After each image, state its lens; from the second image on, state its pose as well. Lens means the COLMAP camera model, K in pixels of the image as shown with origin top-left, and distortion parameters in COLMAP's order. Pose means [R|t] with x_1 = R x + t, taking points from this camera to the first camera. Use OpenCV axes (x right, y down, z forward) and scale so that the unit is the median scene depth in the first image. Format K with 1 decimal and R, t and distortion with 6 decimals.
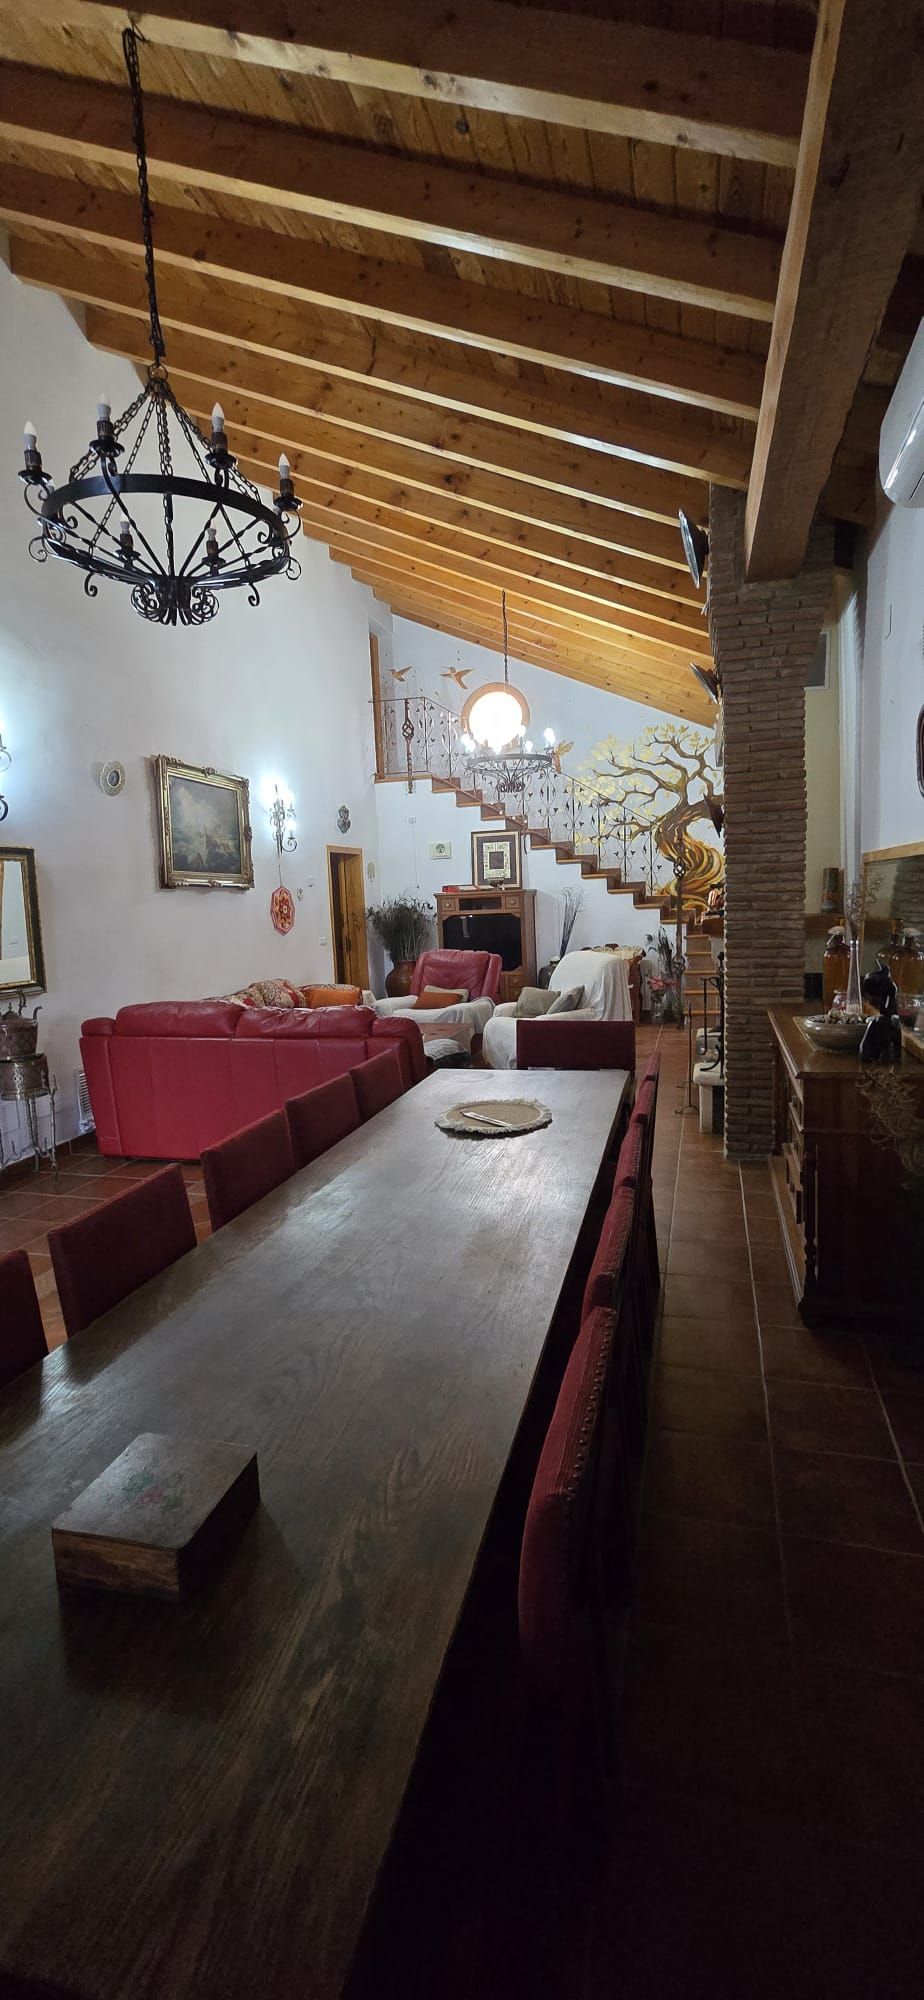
lens RADIAL K [[821.2, 0, 461.2], [0, 821.2, 1003.2], [0, 0, 1]] dist [-0.004516, -0.000663]
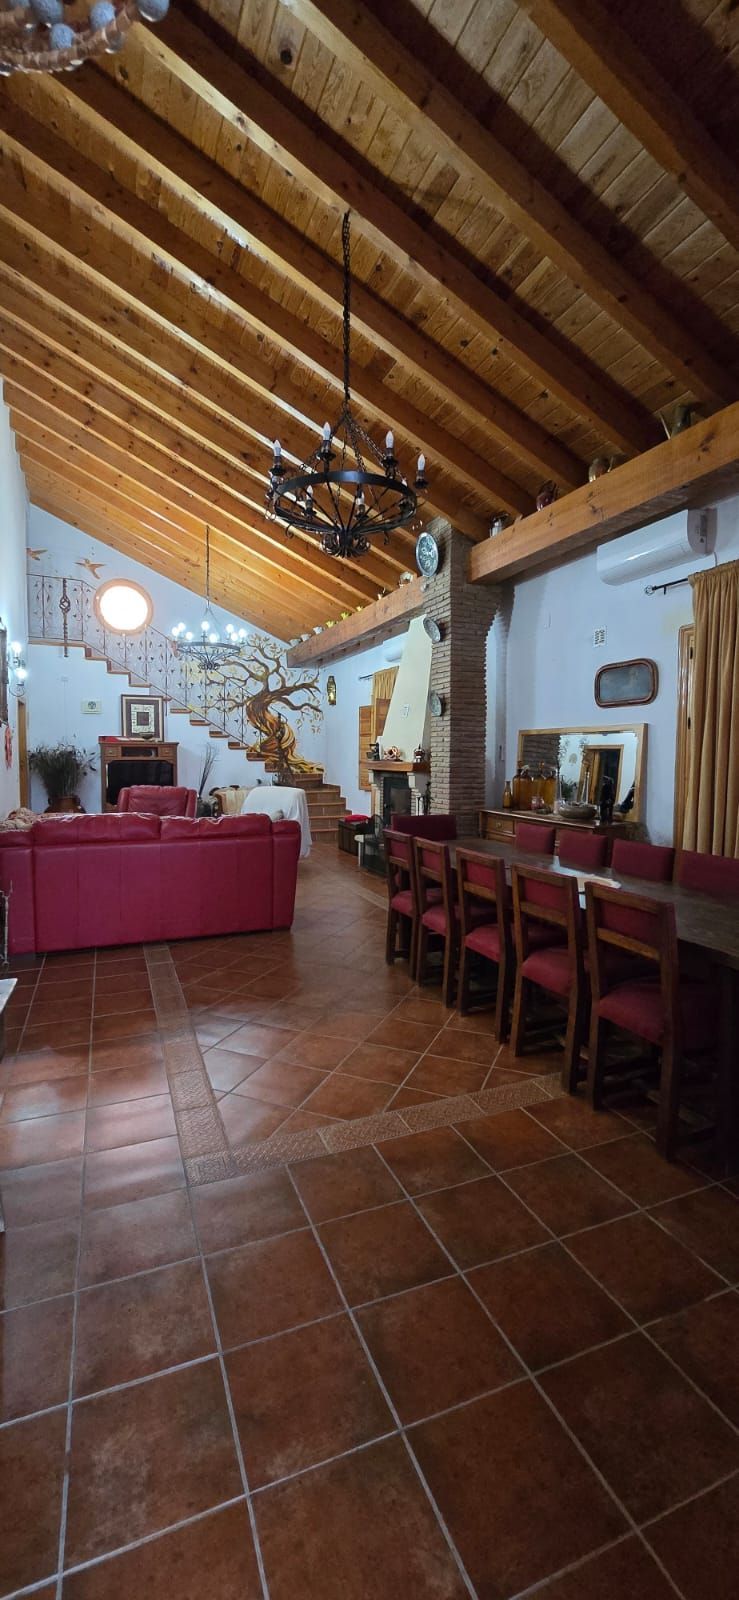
lens RADIAL K [[656.9, 0, 376.9], [0, 656.9, 796.9], [0, 0, 1]] dist [-0.004516, -0.000663]
pose [[0.775887, 0.004976, 0.630852, -0.309098], [0.044424, 0.997056, -0.062502, 0.024847], [-0.629305, 0.076519, 0.773382, 0.001135]]
